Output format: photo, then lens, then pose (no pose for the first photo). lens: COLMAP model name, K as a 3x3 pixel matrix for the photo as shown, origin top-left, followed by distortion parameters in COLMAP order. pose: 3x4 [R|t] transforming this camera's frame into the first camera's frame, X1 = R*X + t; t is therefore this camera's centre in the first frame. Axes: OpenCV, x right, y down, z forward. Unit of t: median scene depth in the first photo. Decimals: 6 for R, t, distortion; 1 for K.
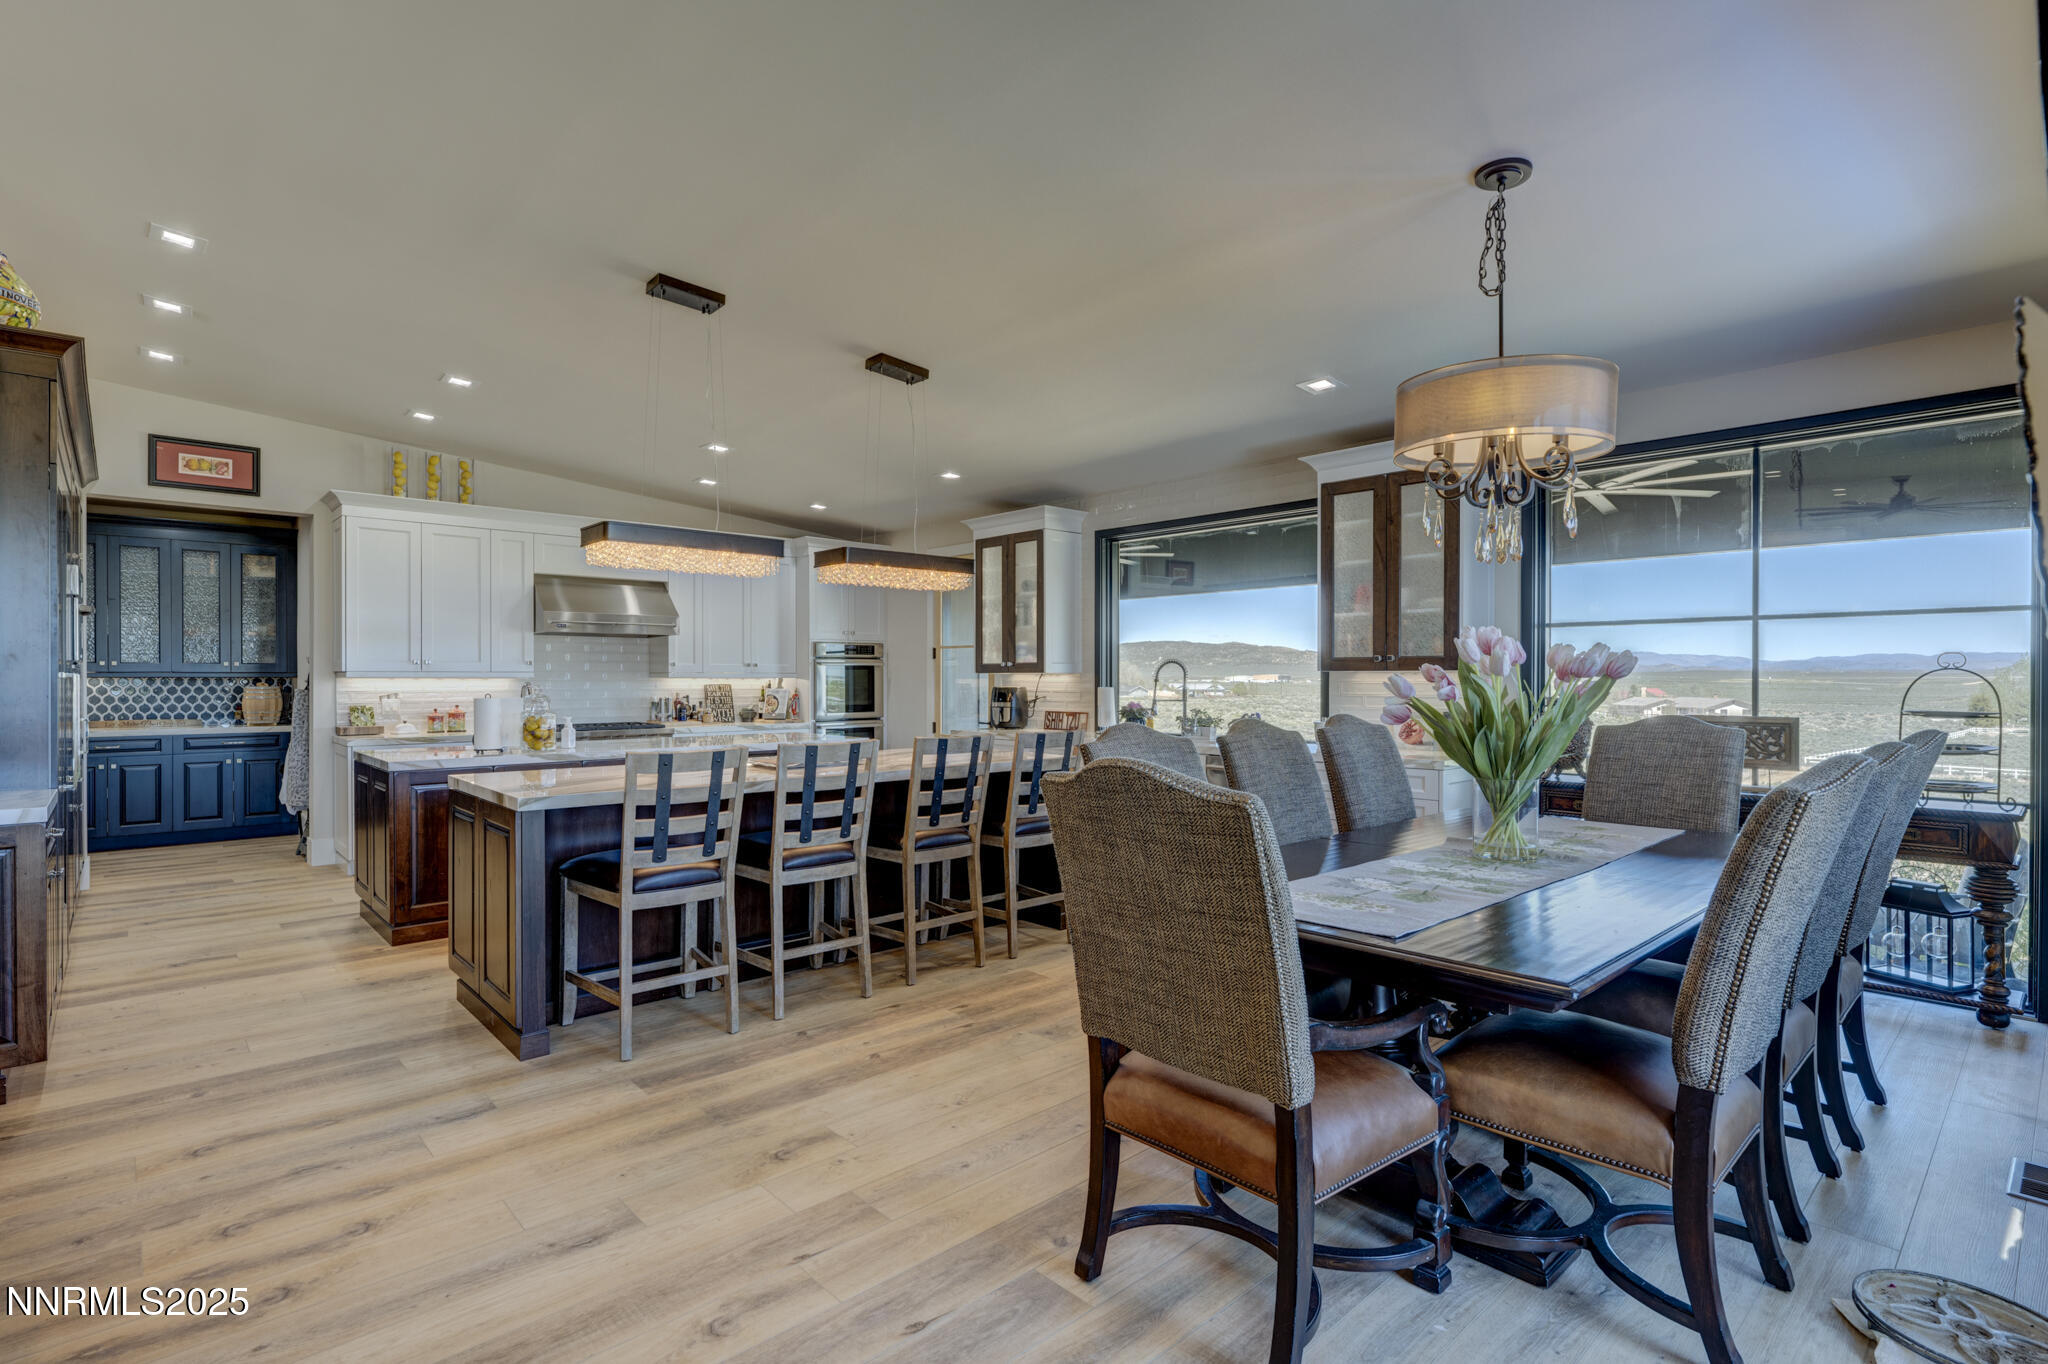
lens RADIAL K [[972.2, 0, 931.6], [0, 972.2, 683.0], [0, 0, 1]] dist [-0.001427, 0.000738]
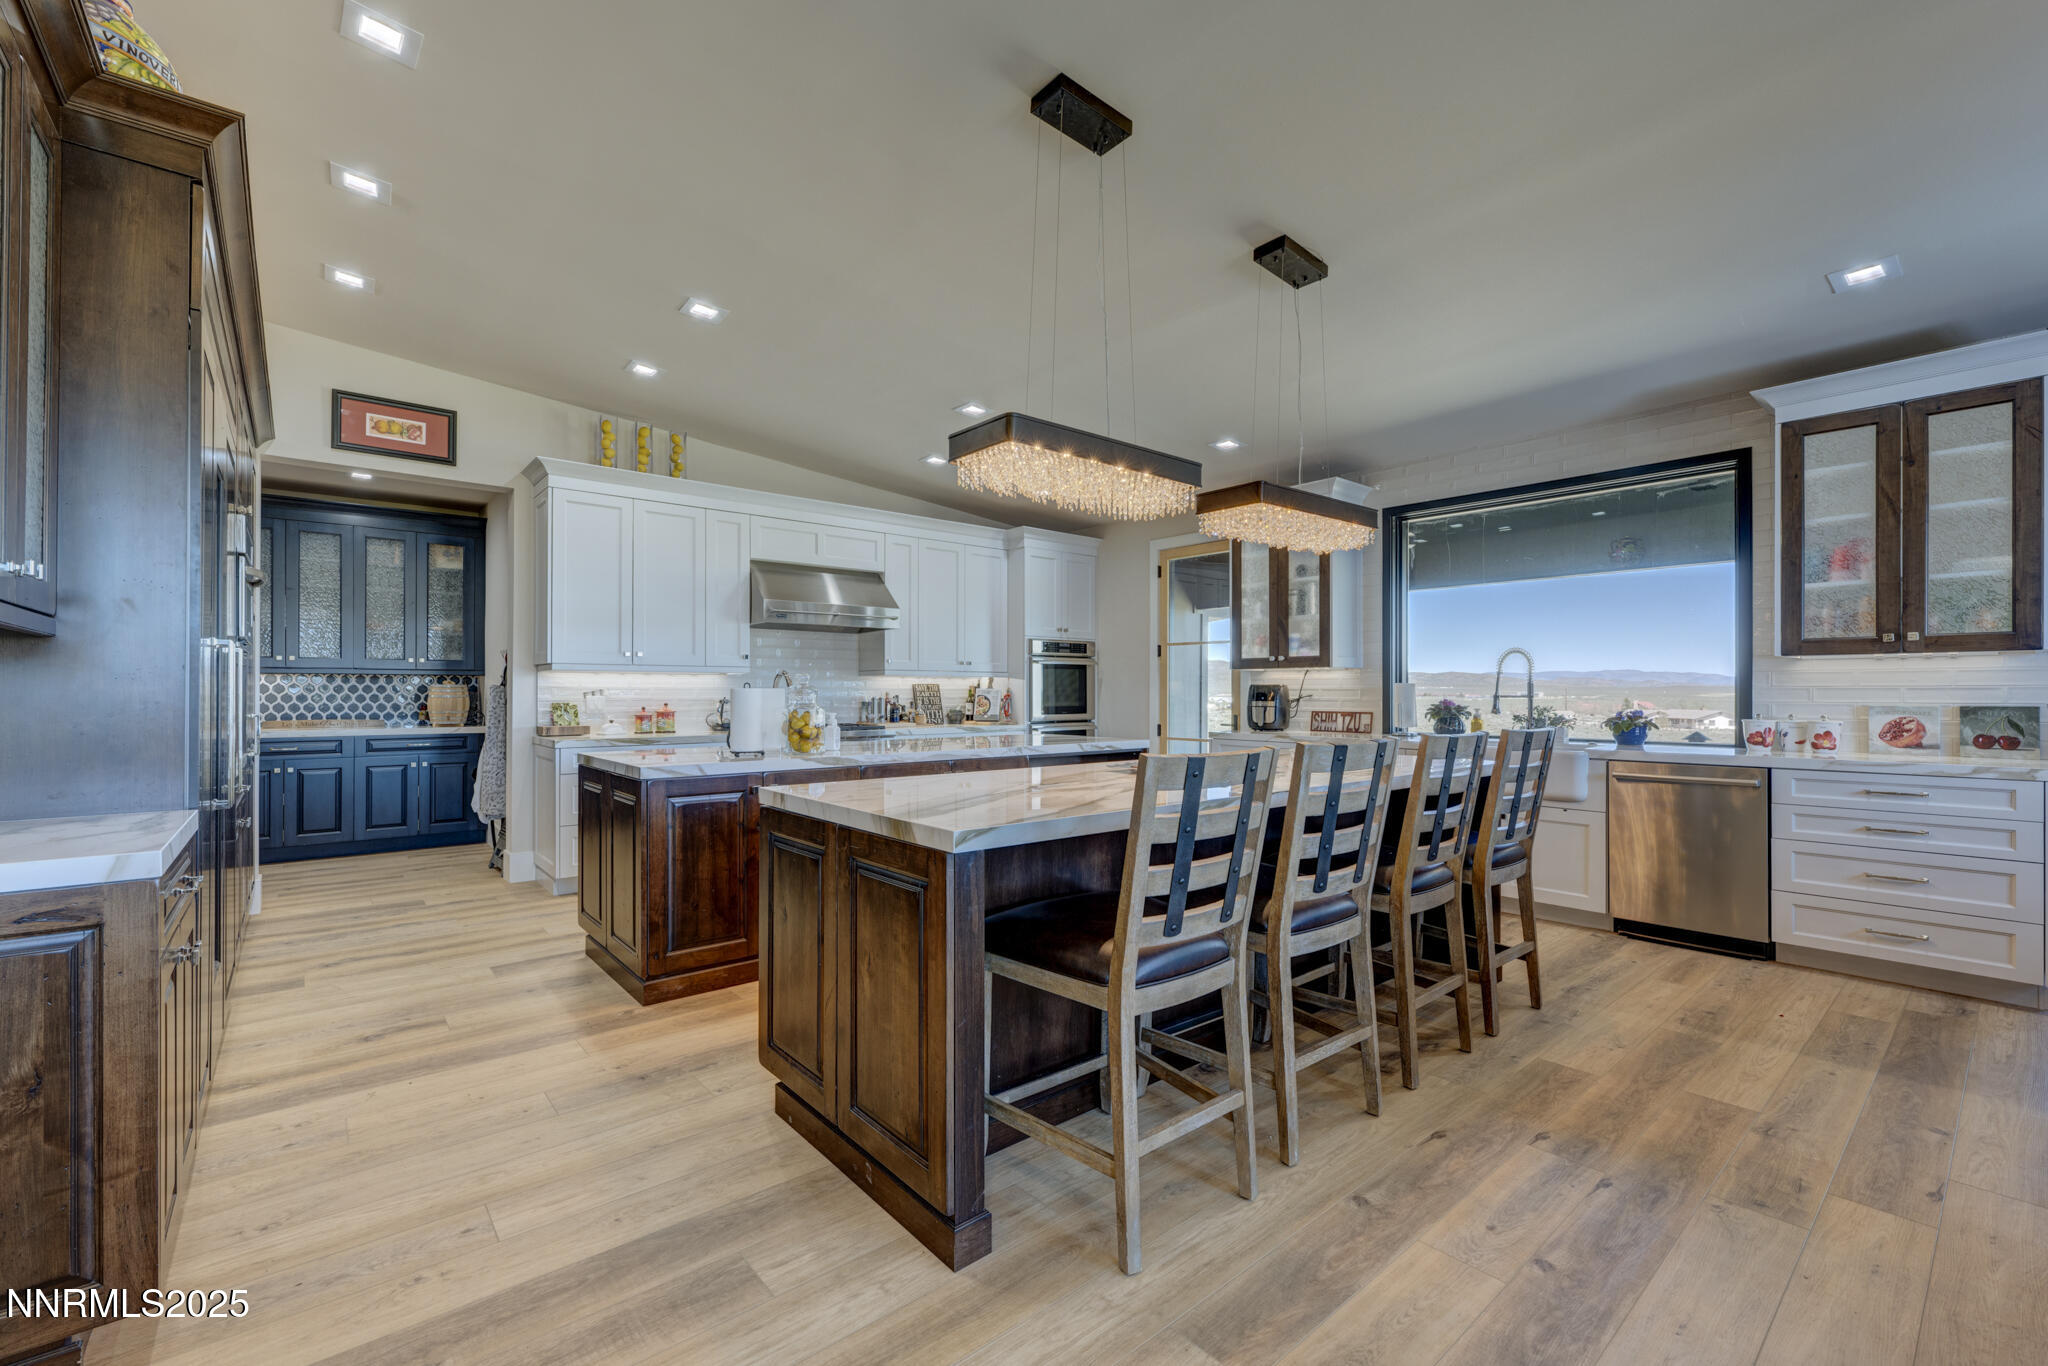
lens RADIAL K [[849.7, 0, 994.2], [0, 849.7, 689.9], [0, 0, 1]] dist [-0.000146, -0.000478]
pose [[0.999942, 0.001325, -0.010720, -0.198243], [-0.001403, 0.999972, -0.007347, 0.017864], [0.010710, 0.007362, 0.999916, 0.239776]]
